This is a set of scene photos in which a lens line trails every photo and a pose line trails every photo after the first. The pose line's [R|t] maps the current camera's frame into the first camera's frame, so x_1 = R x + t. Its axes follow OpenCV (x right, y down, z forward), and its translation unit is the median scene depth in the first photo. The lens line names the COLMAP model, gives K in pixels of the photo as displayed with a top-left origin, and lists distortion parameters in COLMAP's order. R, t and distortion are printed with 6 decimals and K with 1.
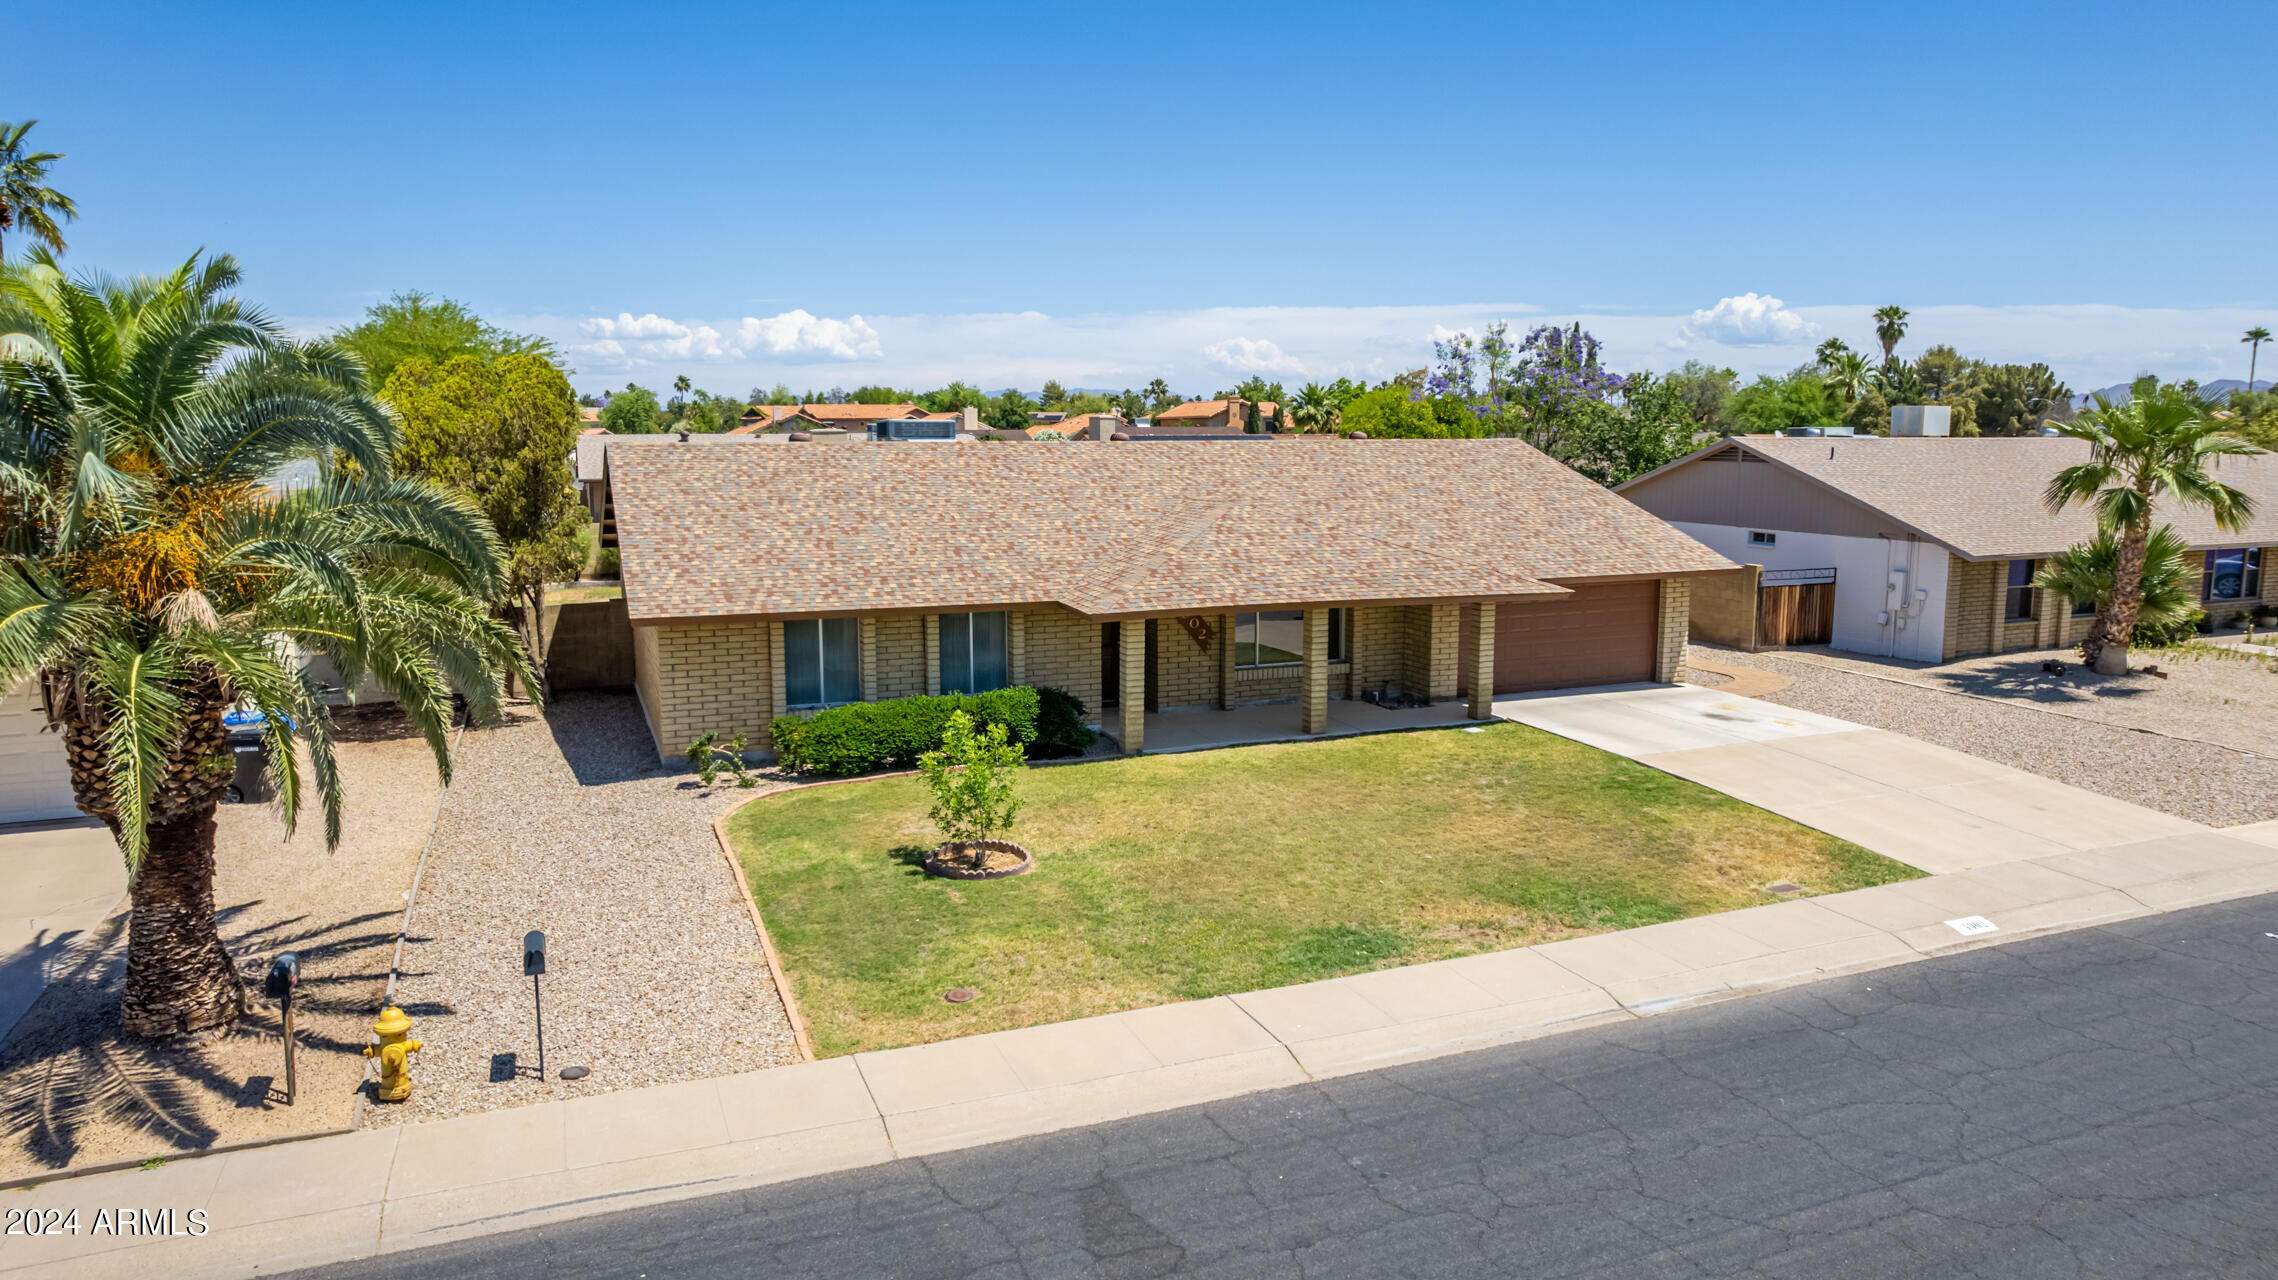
lens RADIAL K [[1468.2, 0, 1161.2], [0, 1468.2, 641.6], [0, 0, 1]] dist [-0.052178, 0.024944]
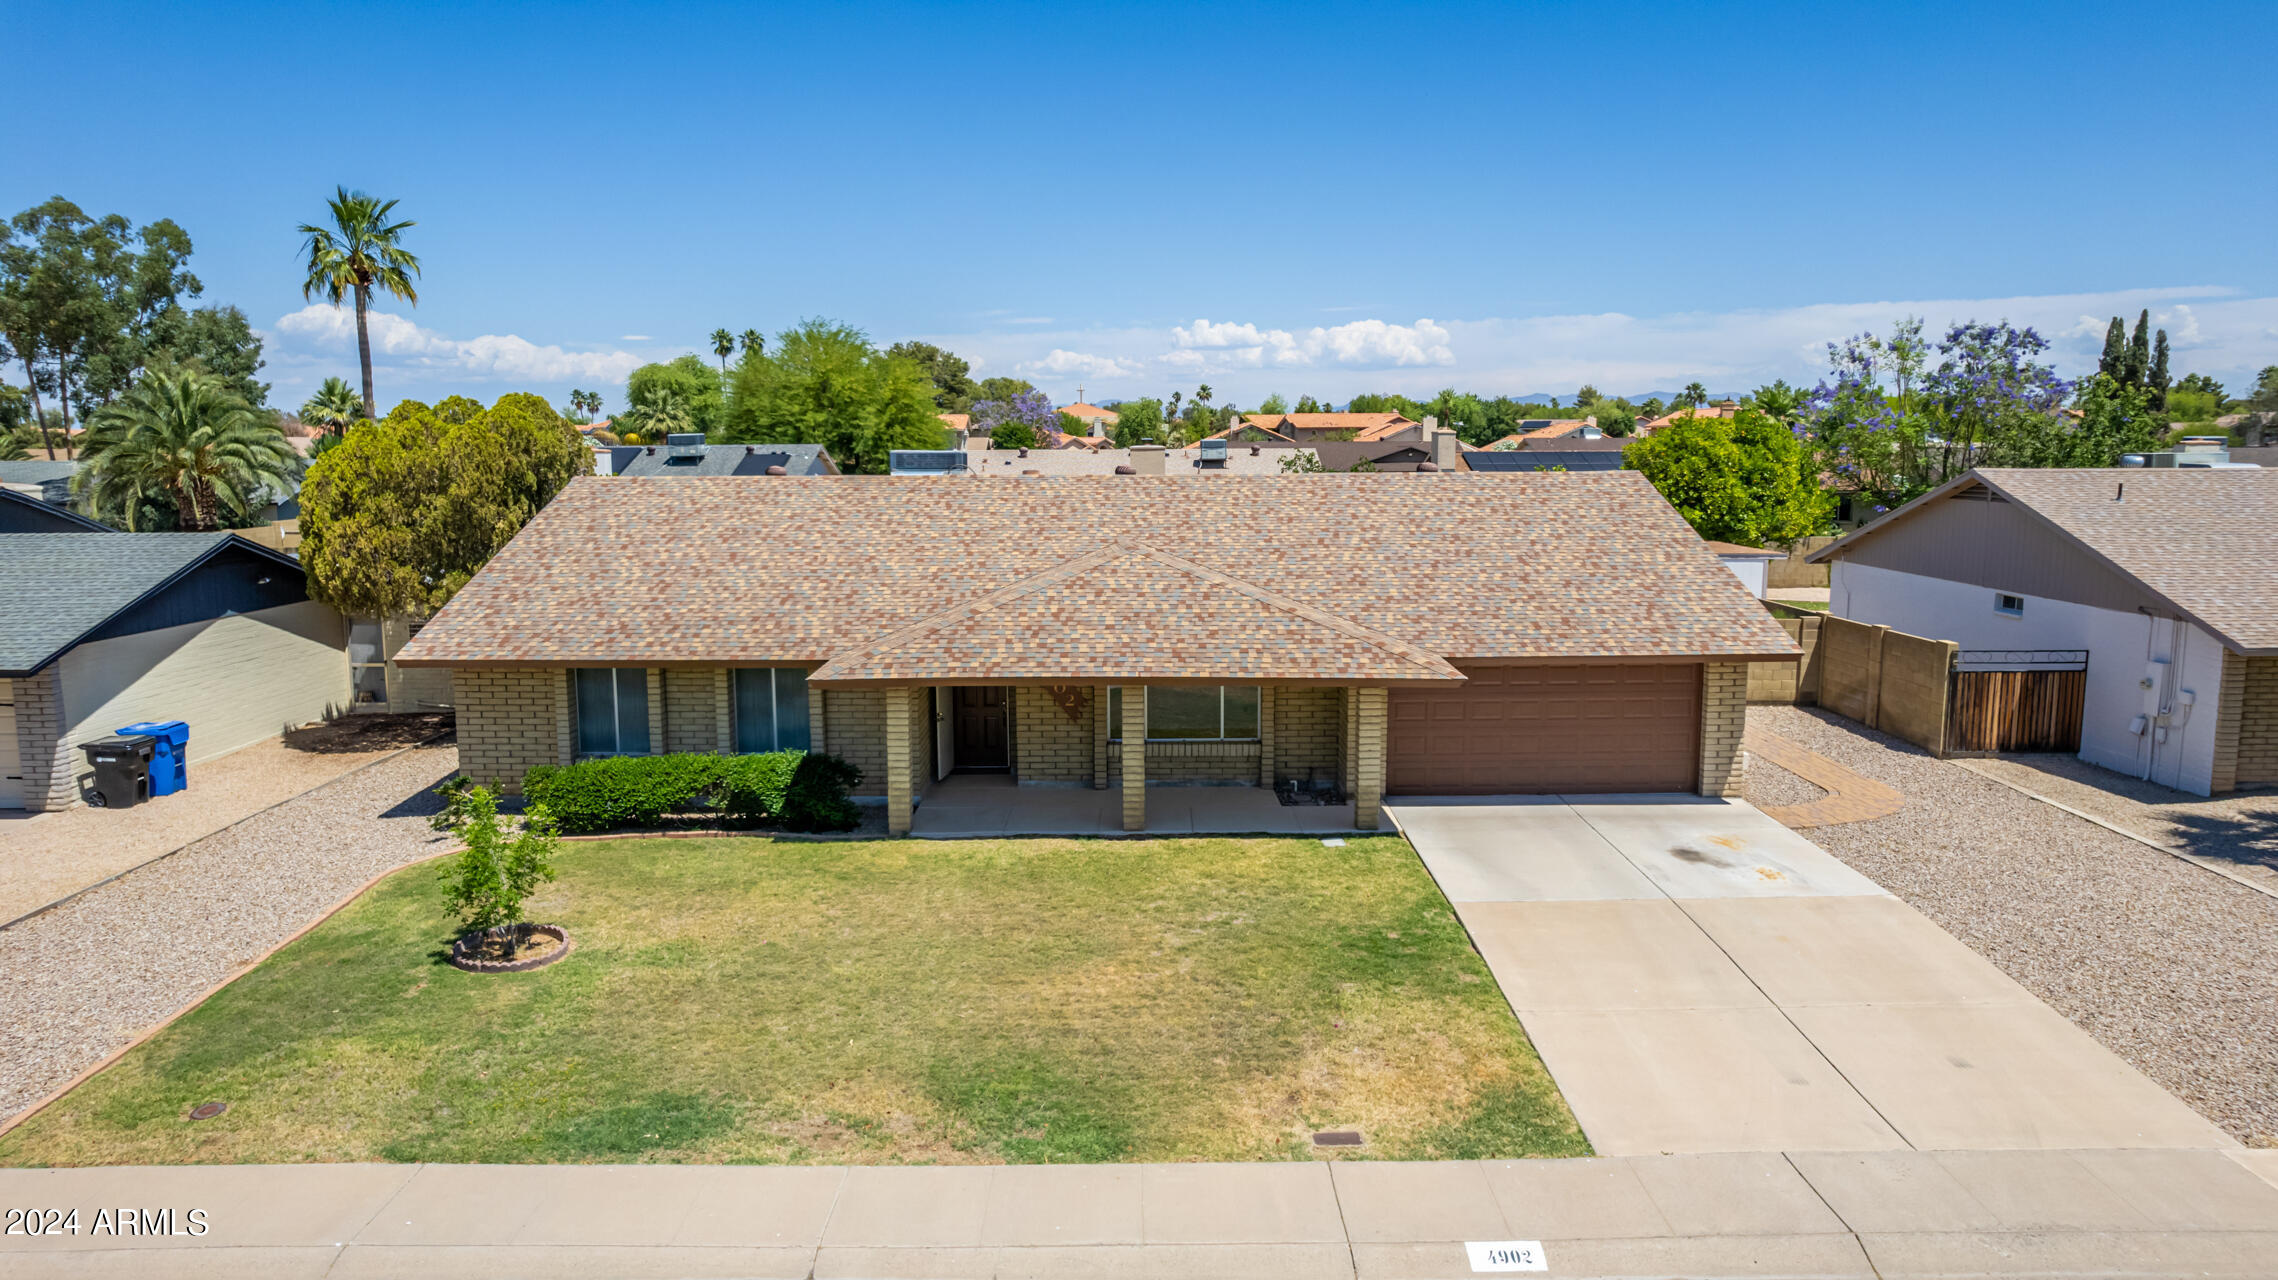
lens RADIAL K [[1468.2, 0, 1152.4], [0, 1468.2, 646.1], [0, 0, 1]] dist [-0.052178, 0.024944]
pose [[0.926132, 0.049845, -0.373893, 0.456036], [-0.050002, 0.998706, 0.009287, -0.055101], [0.373872, 0.010094, 0.927425, 0.231485]]
